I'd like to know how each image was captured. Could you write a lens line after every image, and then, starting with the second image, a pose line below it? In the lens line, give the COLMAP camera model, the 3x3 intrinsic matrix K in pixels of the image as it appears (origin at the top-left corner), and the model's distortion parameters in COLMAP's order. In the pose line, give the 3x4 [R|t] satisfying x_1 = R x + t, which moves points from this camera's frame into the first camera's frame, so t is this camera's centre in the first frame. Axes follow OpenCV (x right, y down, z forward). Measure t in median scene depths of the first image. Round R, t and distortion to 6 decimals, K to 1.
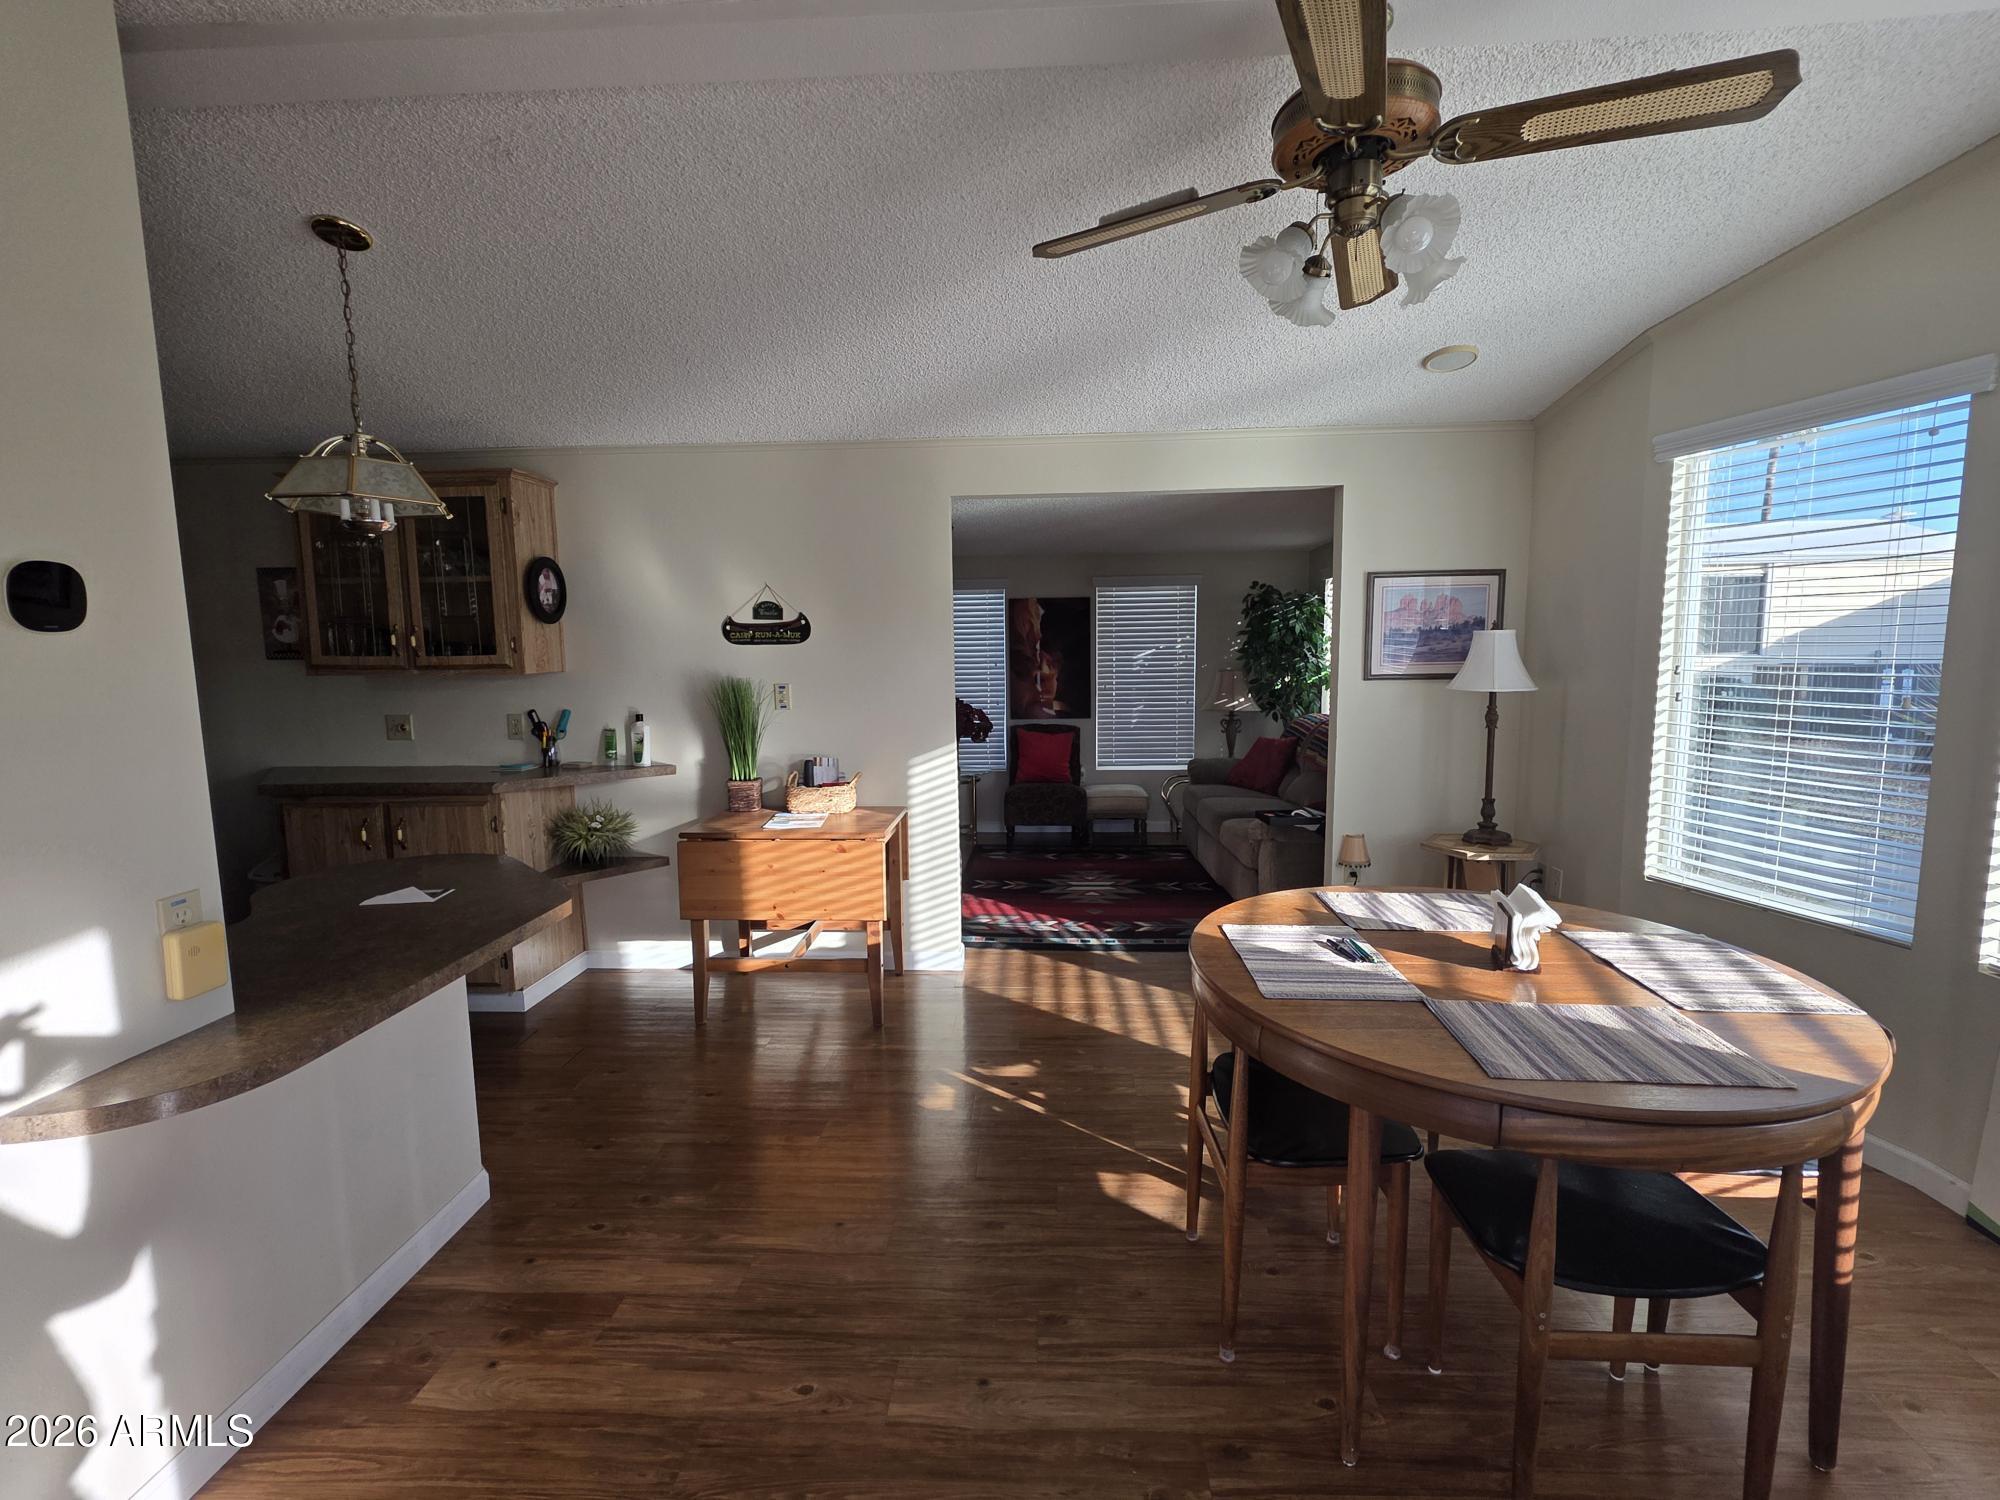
lens RADIAL K [[908.3, 0, 1000.0], [0, 908.3, 750.0], [0, 0, 1]] dist [0.000031, -0.000072]
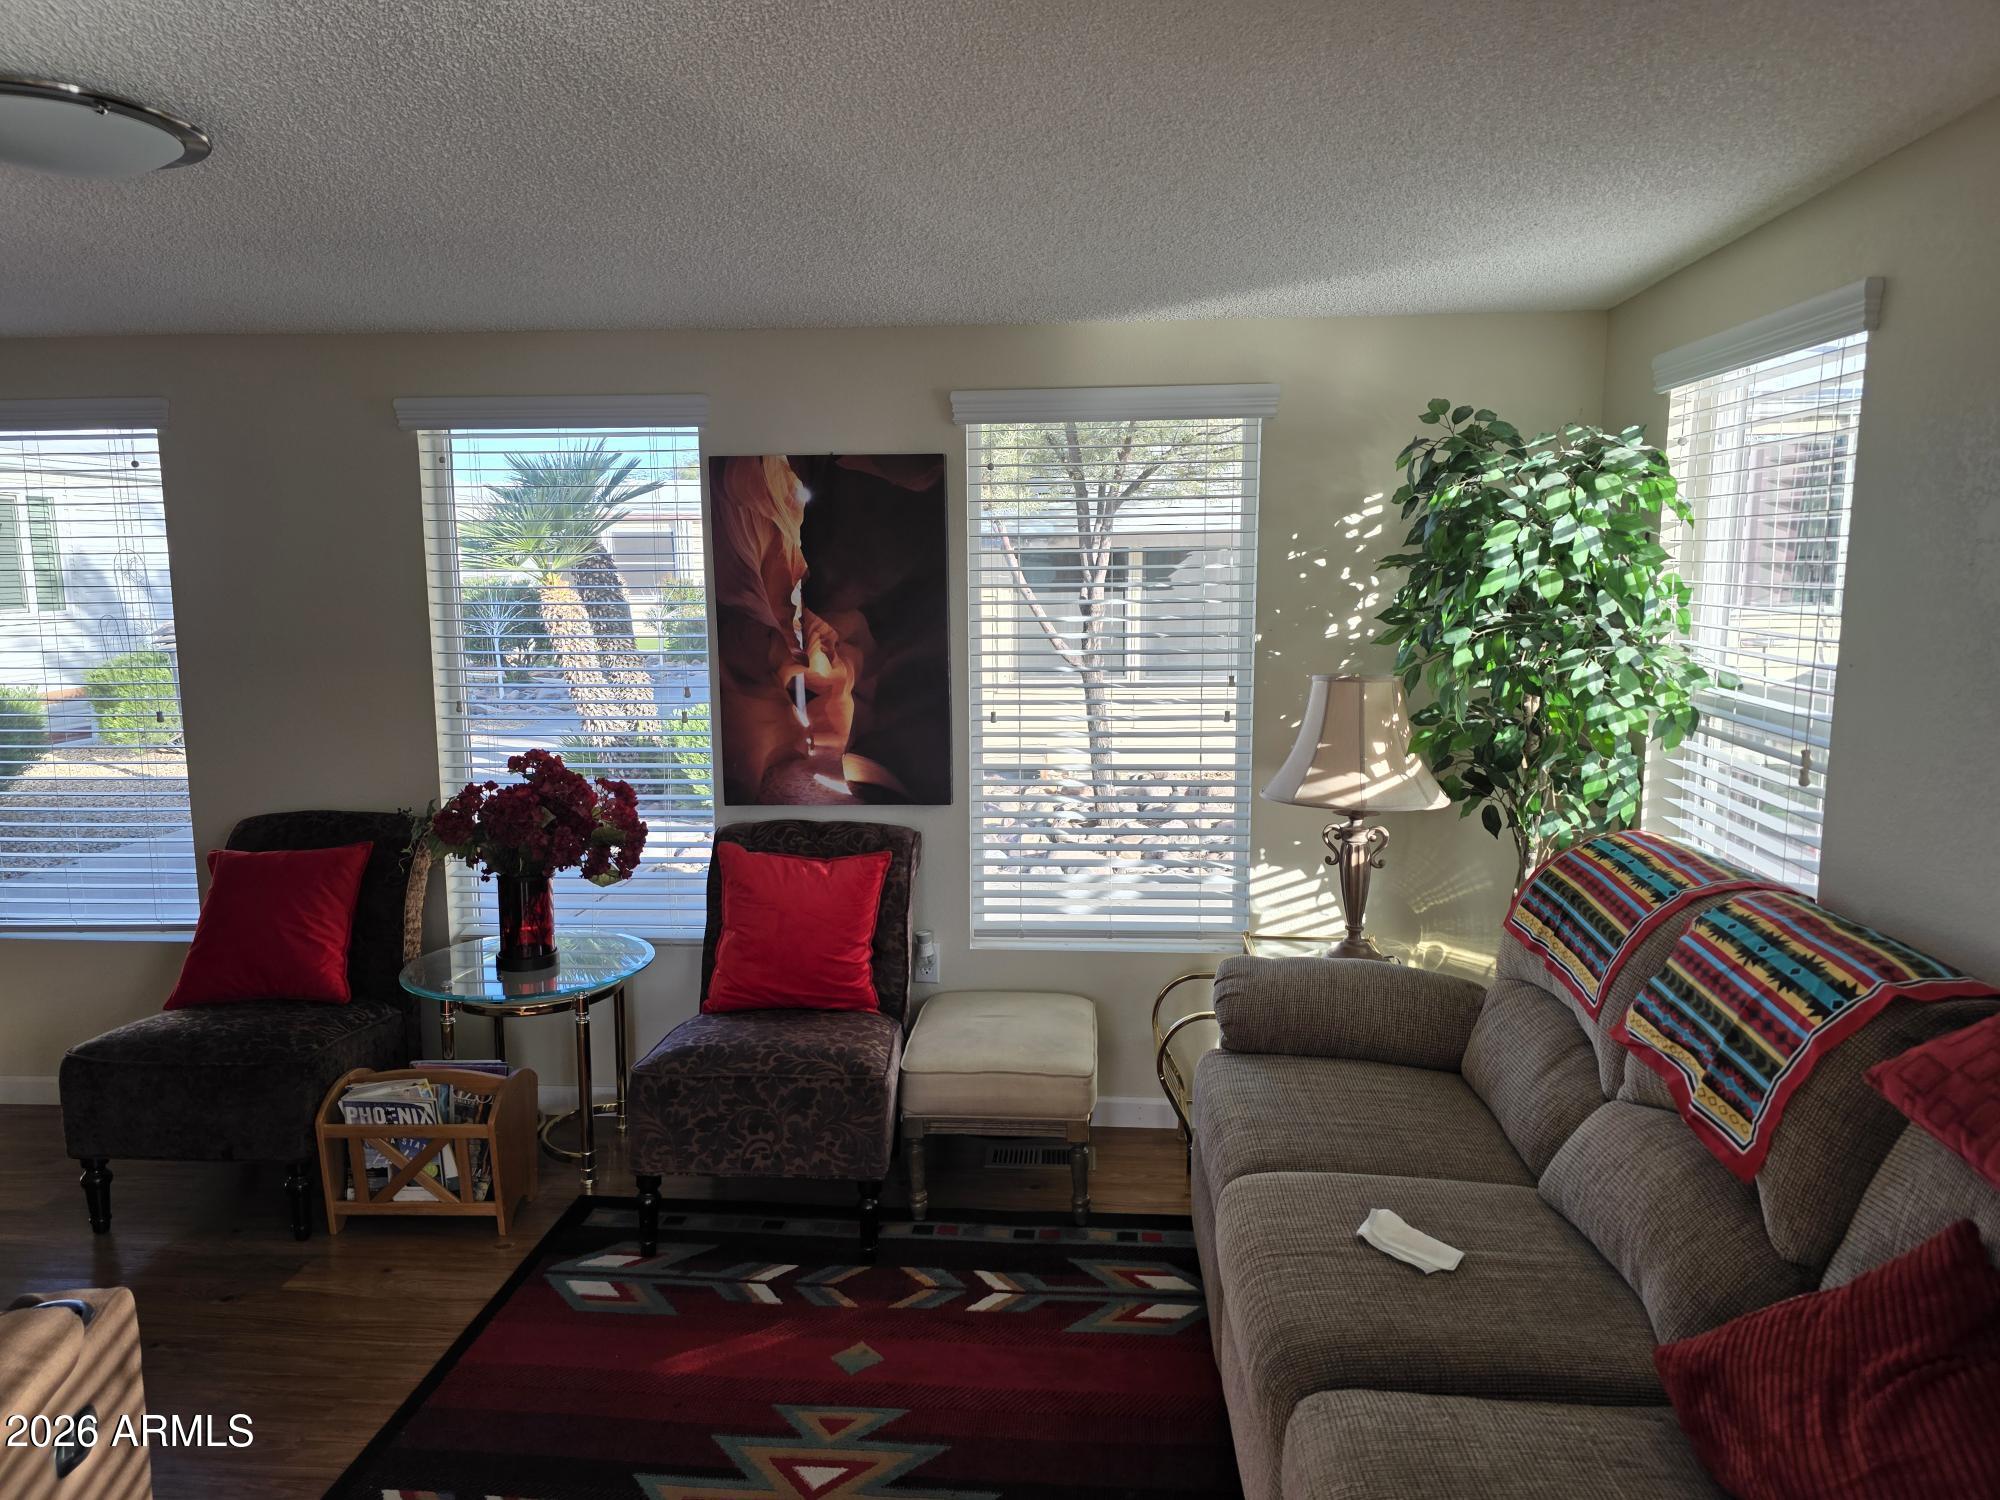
lens RADIAL K [[1468.4, 0, 992.8], [0, 1468.4, 786.6], [0, 0, 1]] dist [0.074713, -0.092347]
pose [[0.999957, 0.007376, 0.005593, 0.133062], [-0.007530, 0.999578, 0.028060, -0.068776], [-0.005384, -0.028101, 0.999591, 0.516708]]
